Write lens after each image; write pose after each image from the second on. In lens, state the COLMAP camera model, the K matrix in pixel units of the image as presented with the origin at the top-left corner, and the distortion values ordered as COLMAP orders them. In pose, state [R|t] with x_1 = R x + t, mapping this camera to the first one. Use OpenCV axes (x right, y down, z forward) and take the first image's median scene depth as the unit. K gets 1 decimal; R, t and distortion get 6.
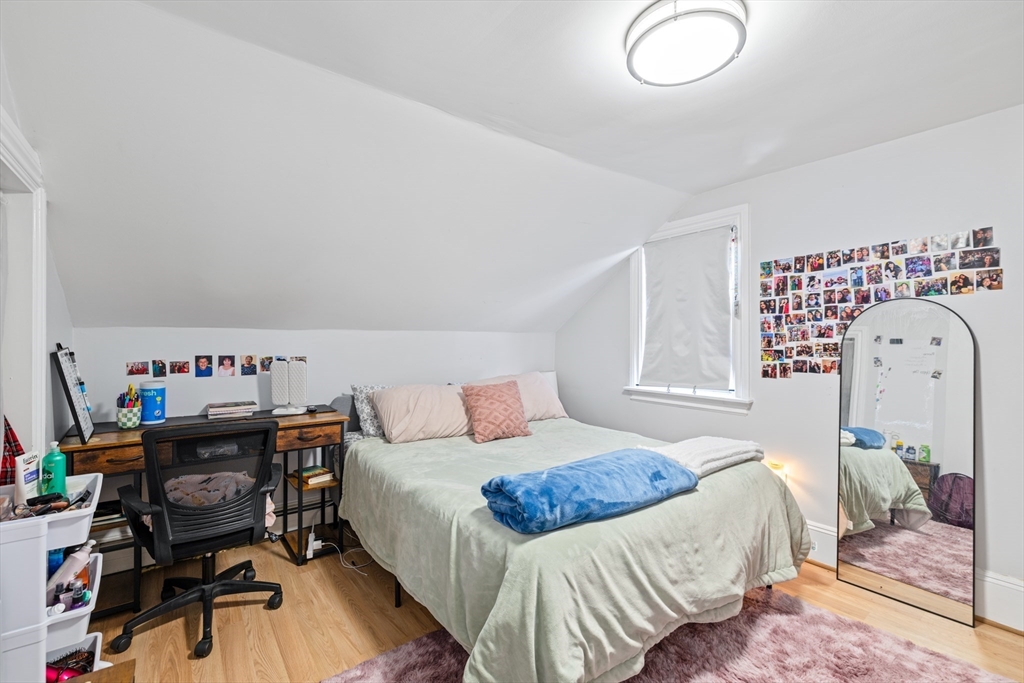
lens RADIAL K [[445.7, 0, 500.2], [0, 445.7, 339.9], [0, 0, 1]] dist [0.000495, -0.000005]
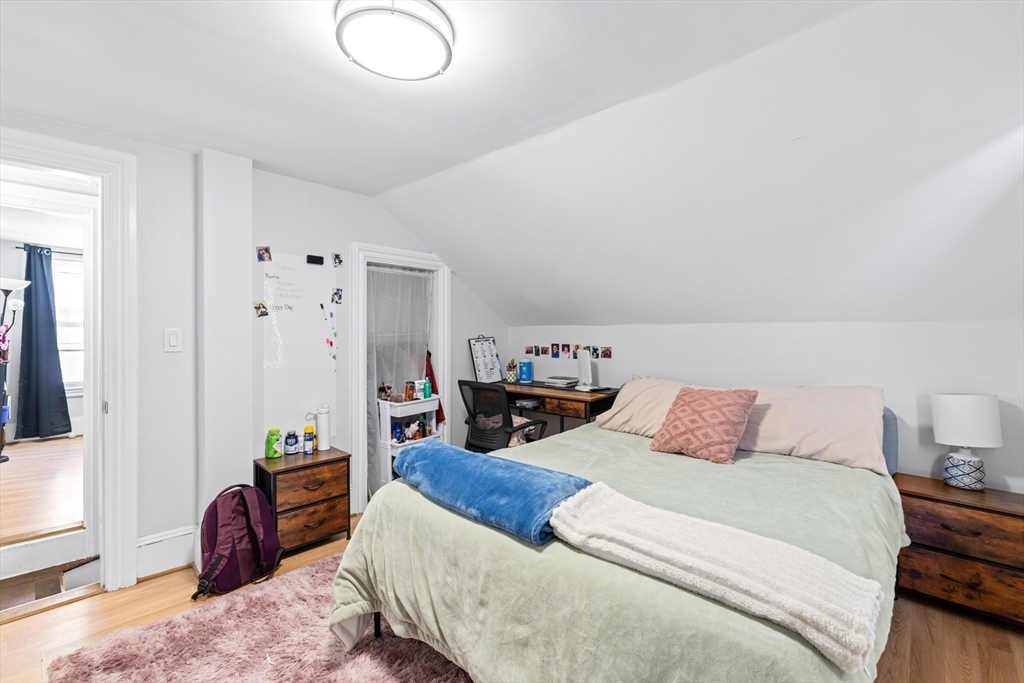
lens RADIAL K [[438.2, 0, 516.3], [0, 438.2, 332.8], [0, 0, 1]] dist [0.000288, 0.000011]
pose [[0.195397, -0.000548, -0.980724, 0.791000], [0.002431, 0.999997, -0.000074, -0.002479], [0.980721, -0.002370, 0.195397, 0.593961]]
